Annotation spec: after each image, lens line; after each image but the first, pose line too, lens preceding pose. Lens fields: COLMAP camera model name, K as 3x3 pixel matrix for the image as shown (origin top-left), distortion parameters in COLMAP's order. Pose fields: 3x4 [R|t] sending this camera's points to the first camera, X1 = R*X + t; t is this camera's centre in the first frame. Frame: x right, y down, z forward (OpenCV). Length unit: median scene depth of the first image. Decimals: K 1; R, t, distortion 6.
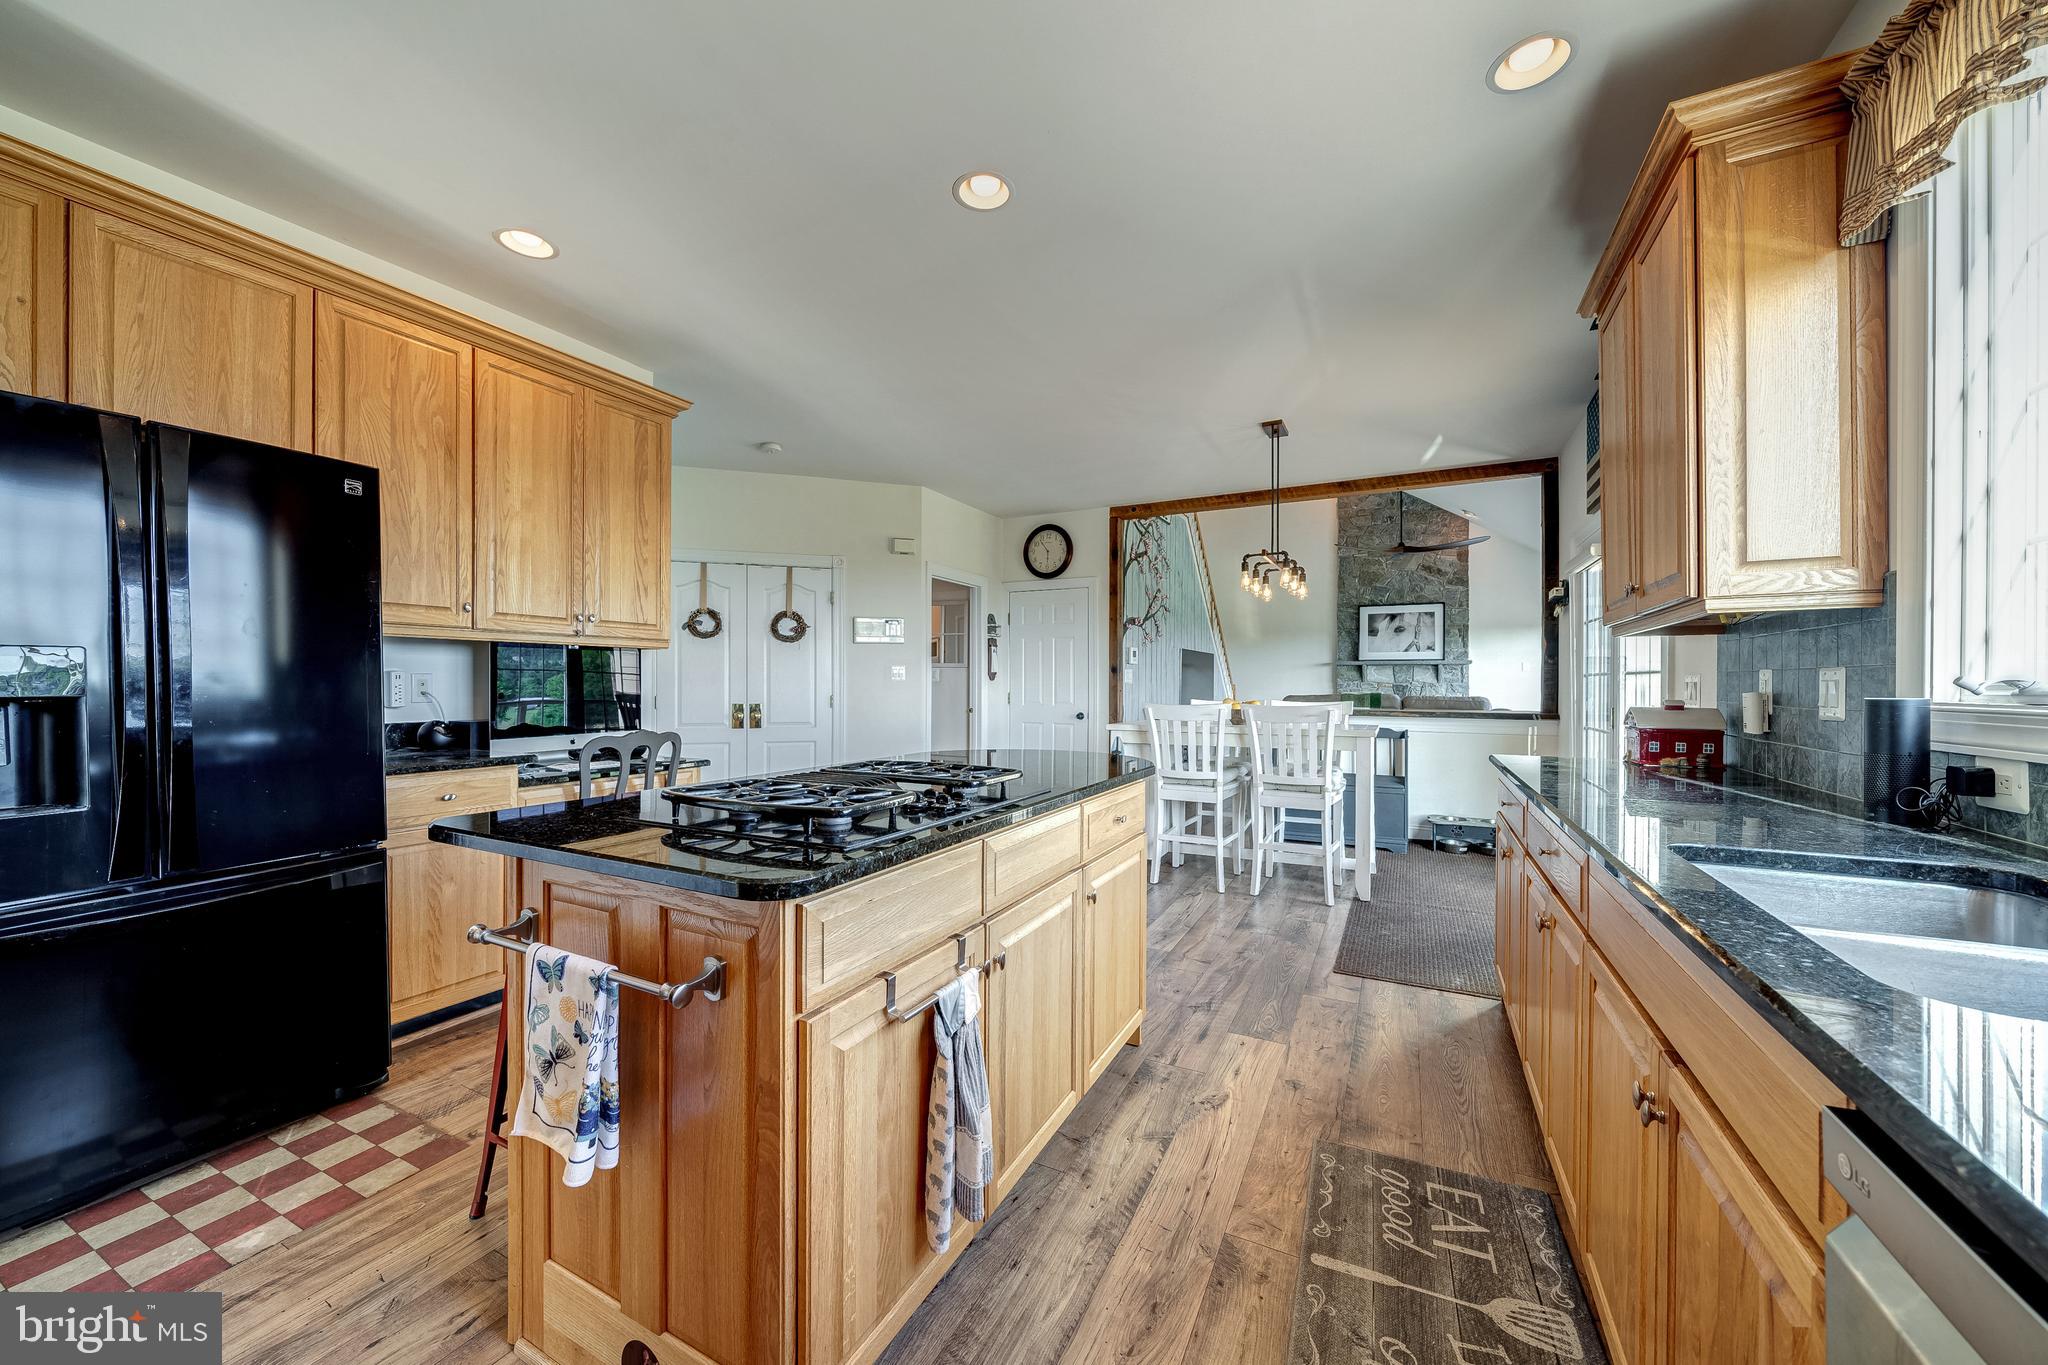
lens RADIAL K [[767.2, 0, 1026.2], [0, 767.2, 681.5], [0, 0, 1]] dist [0.001016, -0.001171]
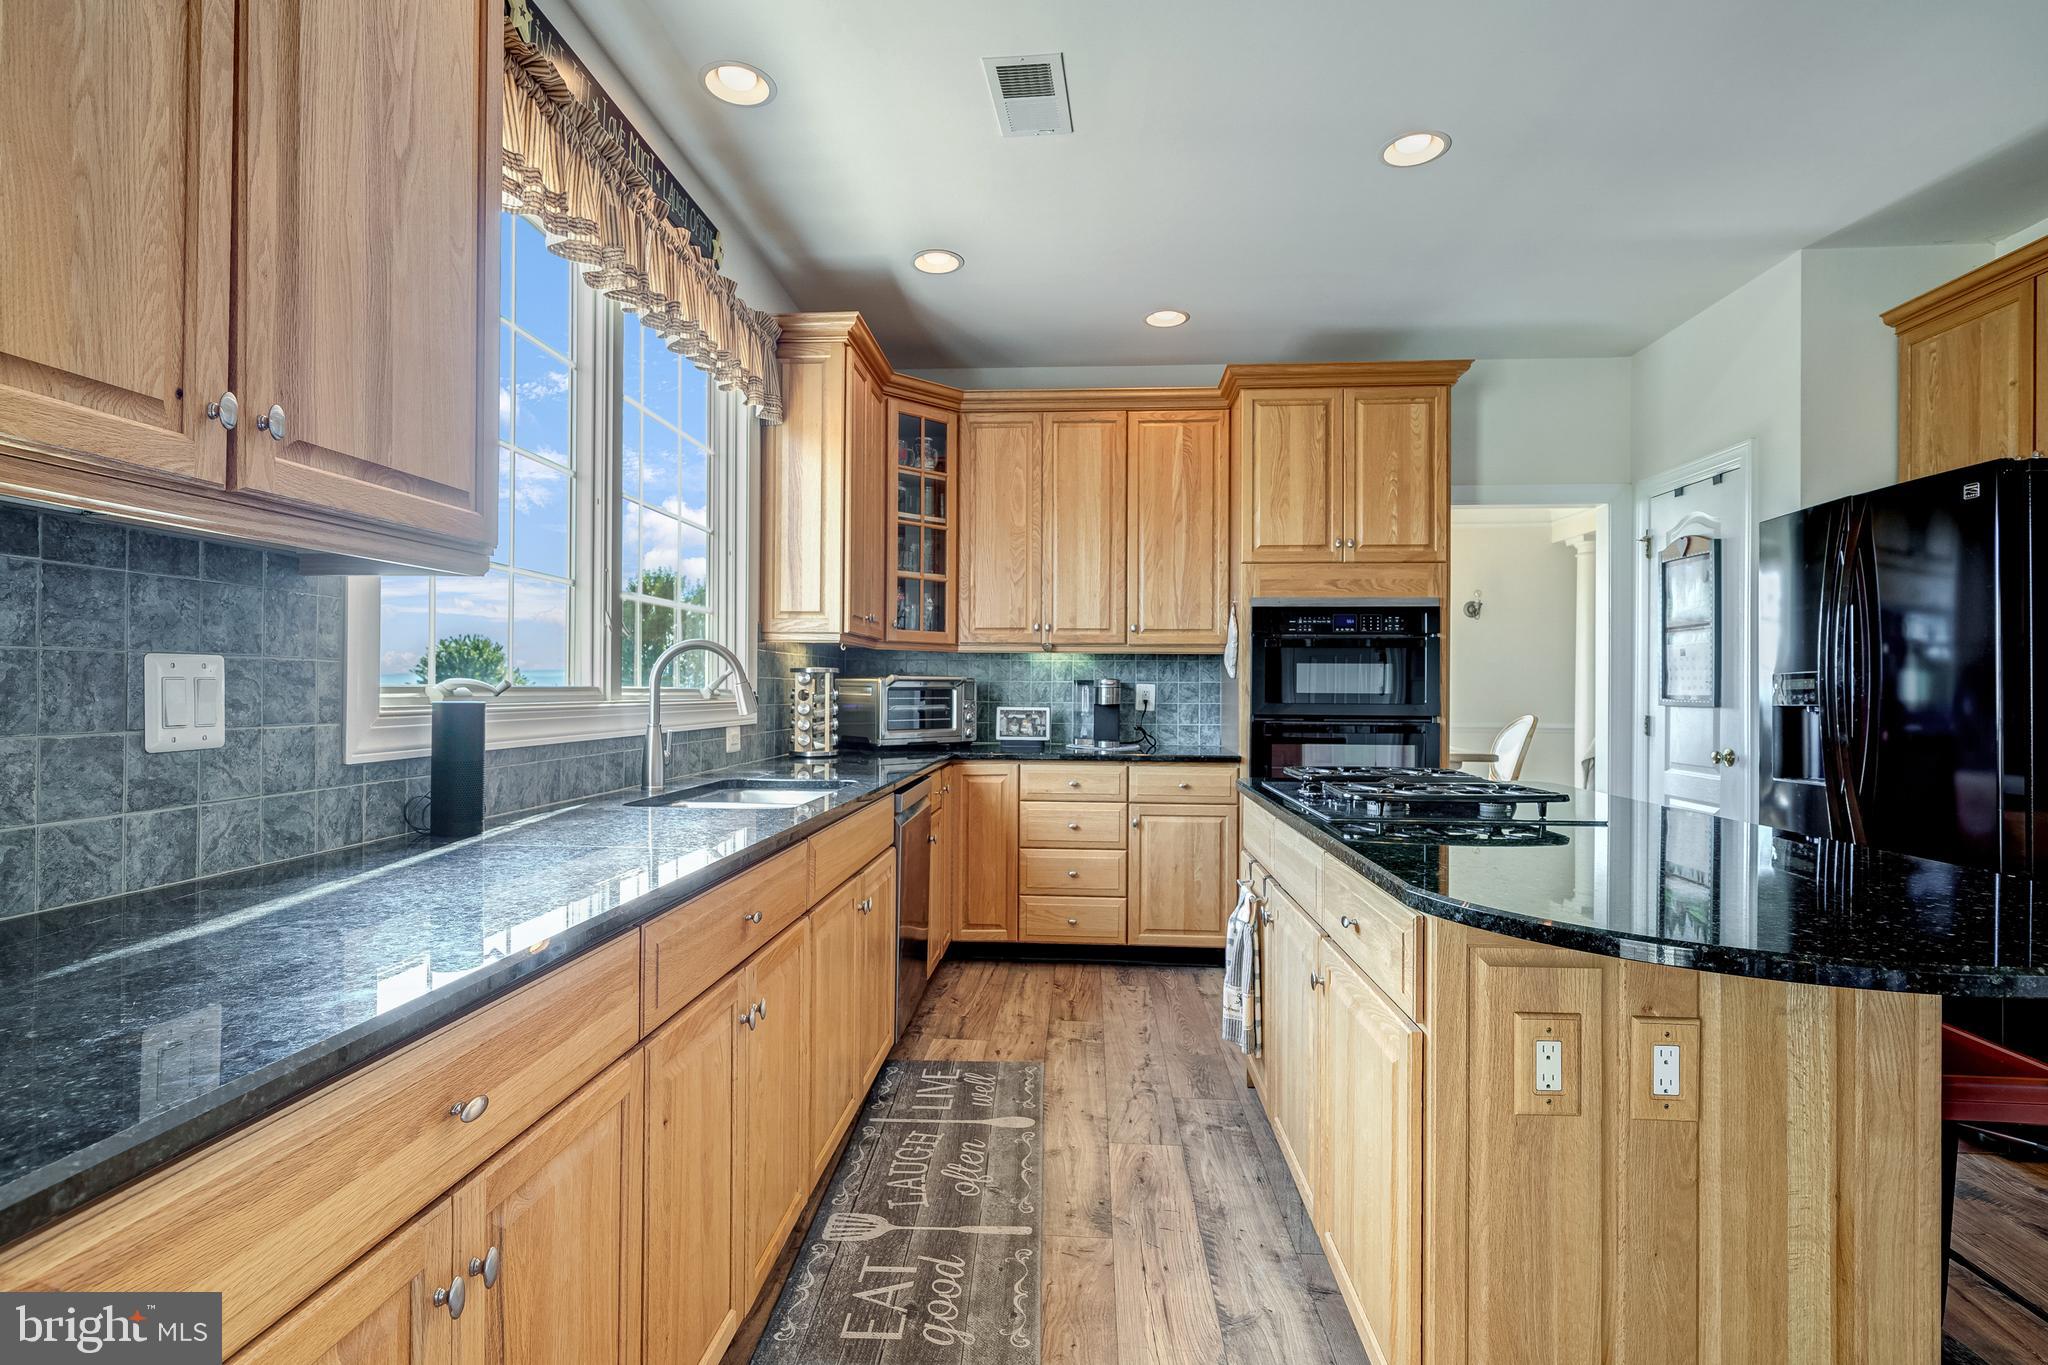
lens RADIAL K [[973.1, 0, 1031.9], [0, 973.1, 683.1], [0, 0, 1]] dist [-0.001876, 0.001741]
pose [[-0.919348, -0.011170, -0.393287, 0.206416], [-0.008026, 0.999921, -0.009637, 0.000924], [0.393364, -0.005703, -0.919365, 0.508984]]
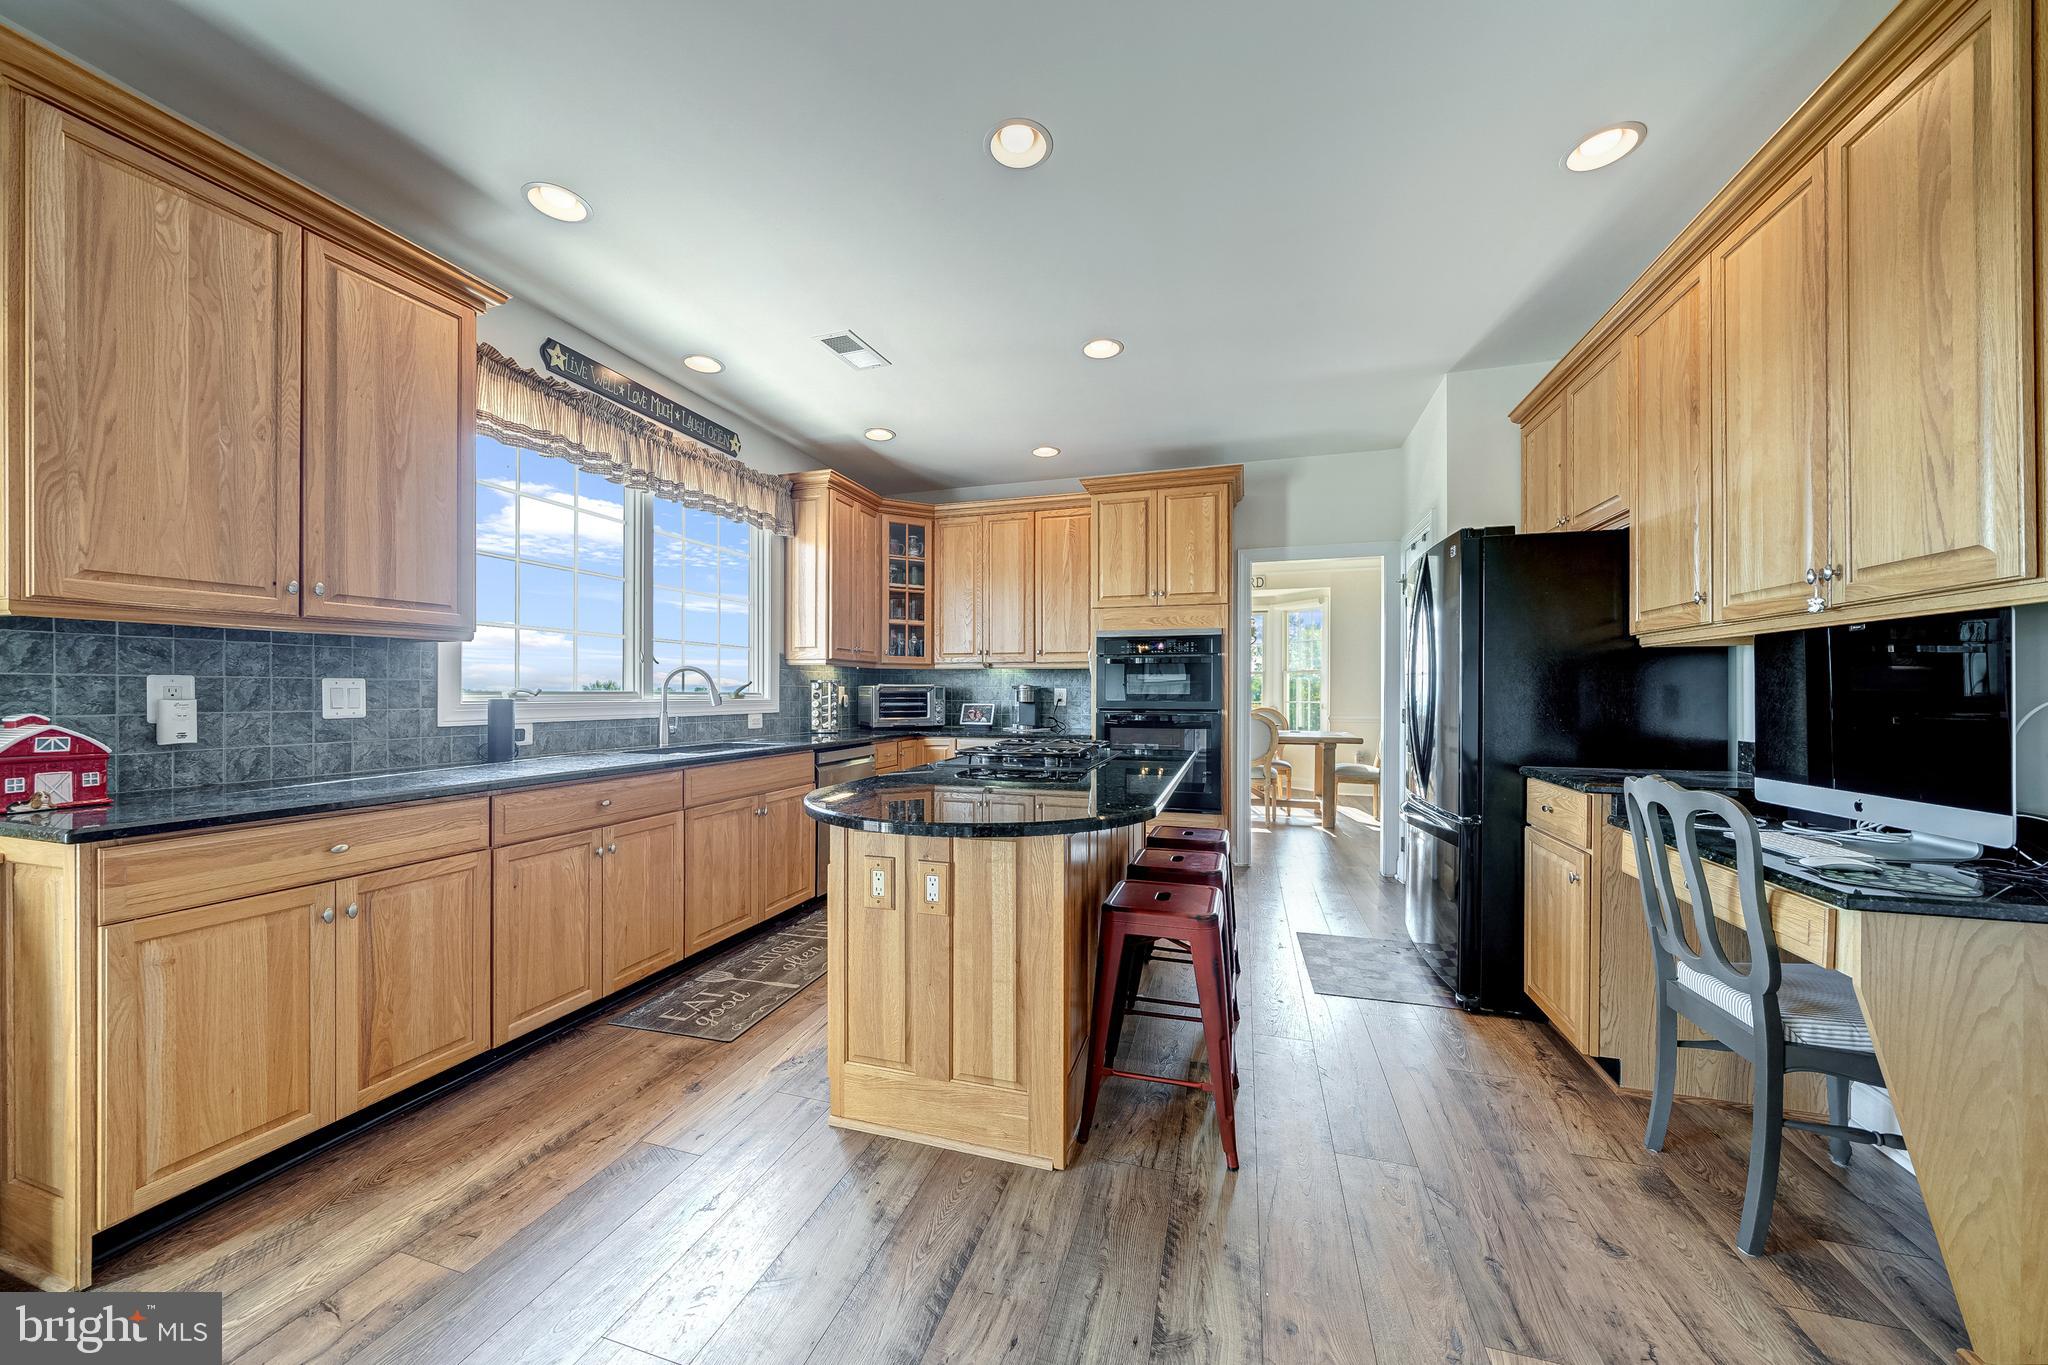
lens RADIAL K [[706.2, 0, 1029.5], [0, 706.2, 690.8], [0, 0, 1]] dist [-0.002104, -0.000244]
pose [[-0.984454, -0.004891, -0.175574, 0.025599], [-0.004073, 0.999979, -0.005020, 0.000870], [0.175595, -0.004227, -0.984453, 0.651475]]
